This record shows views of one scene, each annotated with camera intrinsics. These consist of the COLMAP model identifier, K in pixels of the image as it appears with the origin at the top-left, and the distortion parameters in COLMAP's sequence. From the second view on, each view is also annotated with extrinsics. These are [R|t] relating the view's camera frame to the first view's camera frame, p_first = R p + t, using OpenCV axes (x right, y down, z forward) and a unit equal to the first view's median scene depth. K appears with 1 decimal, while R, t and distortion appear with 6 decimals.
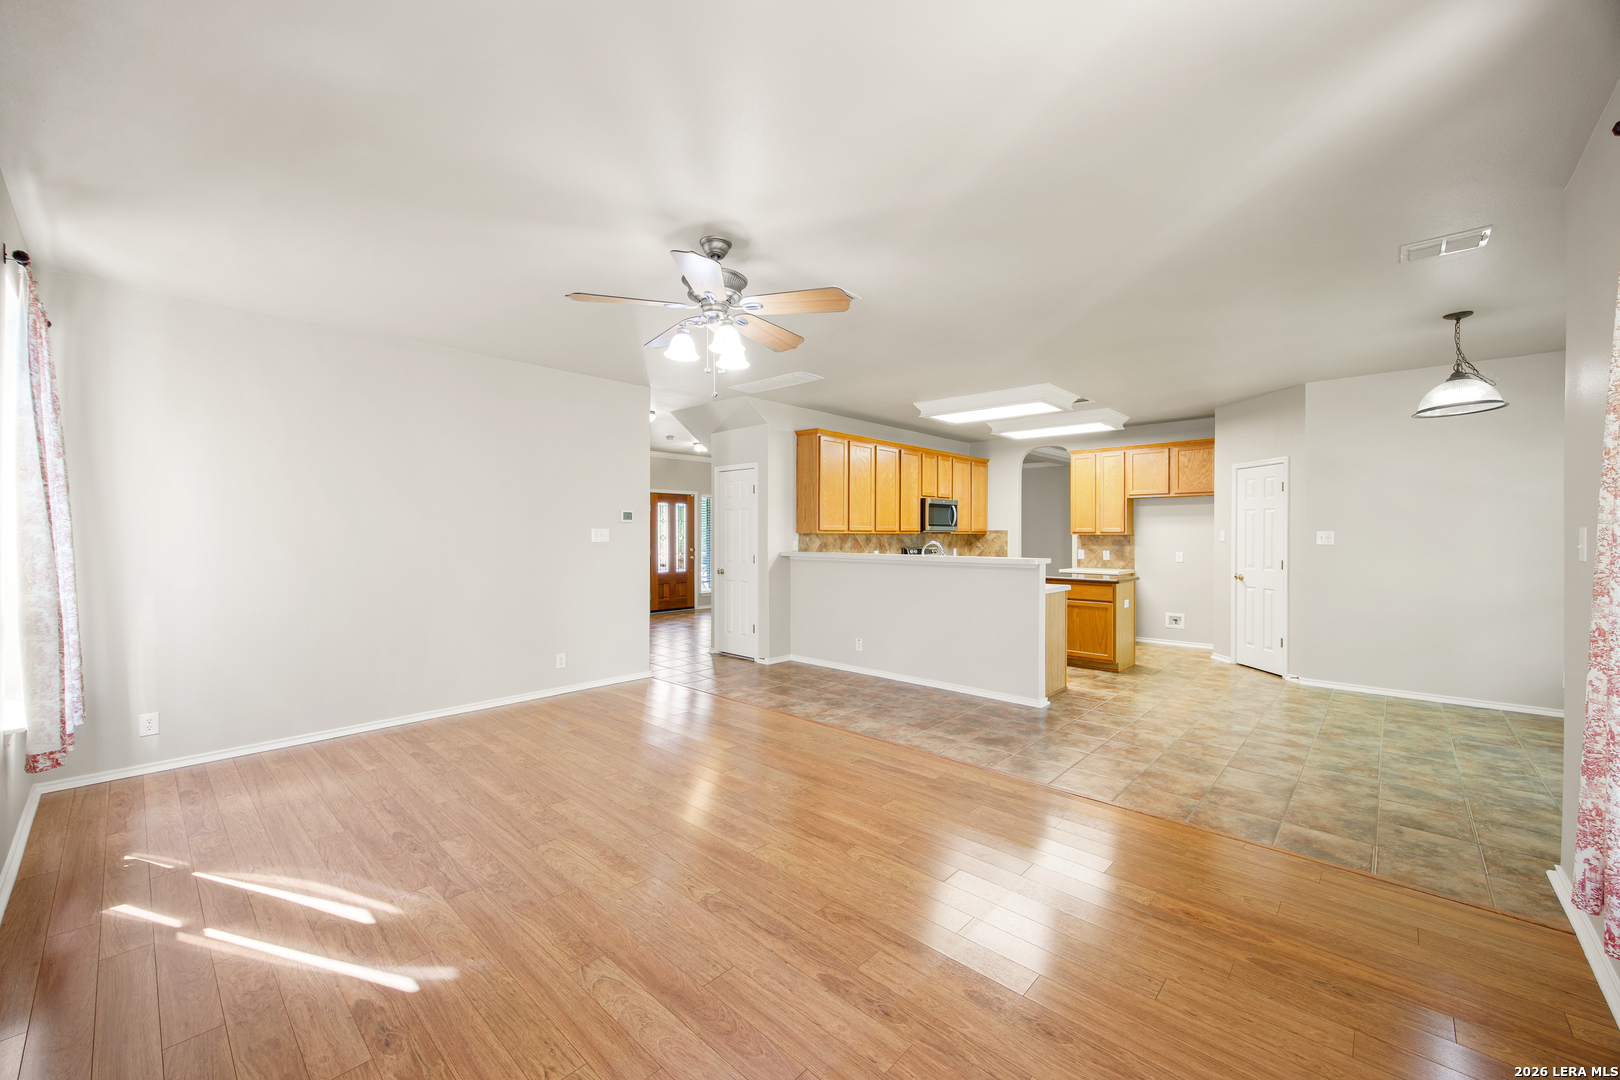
lens RADIAL K [[629.4, 0, 801.3], [0, 629.4, 540.3], [0, 0, 1]] dist [-0.000742, 0.000364]
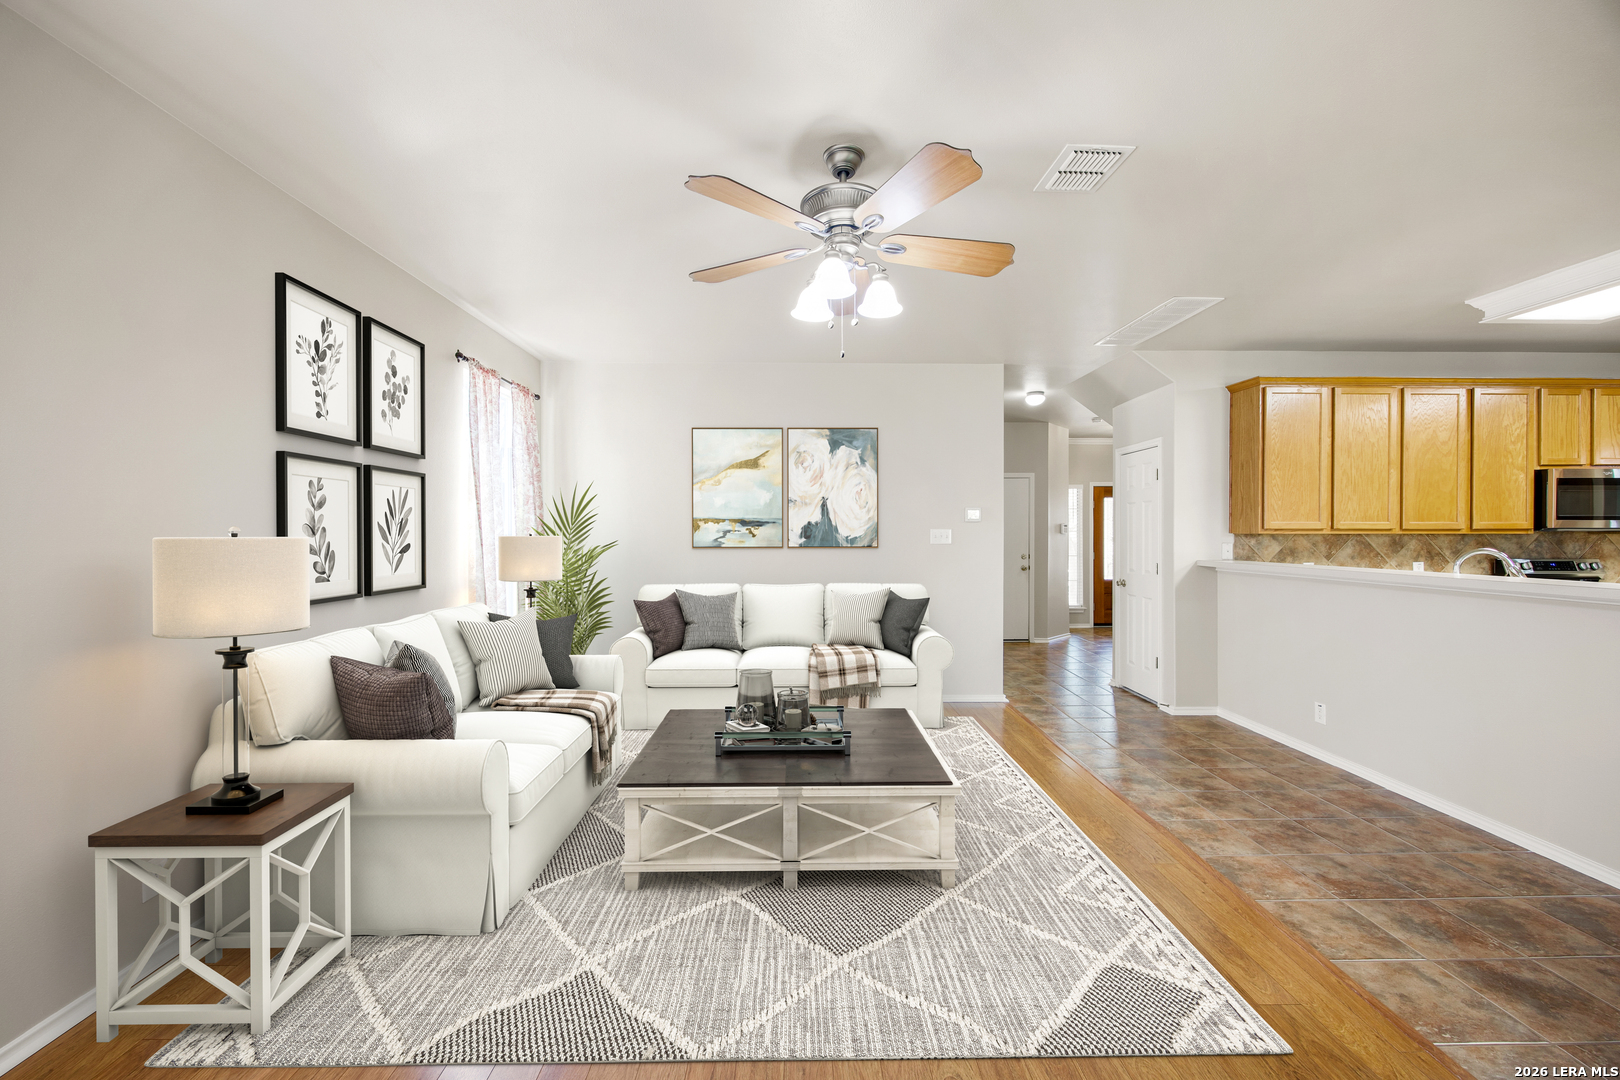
lens RADIAL K [[629.4, 0, 810.2], [0, 629.4, 539.0], [0, 0, 1]] dist [-0.000742, 0.000364]
pose [[0.701462, 0.005071, -0.712689, 0.165396], [-0.006130, 0.999981, 0.001081, -0.003279], [0.712680, 0.003611, 0.701480, 0.188764]]
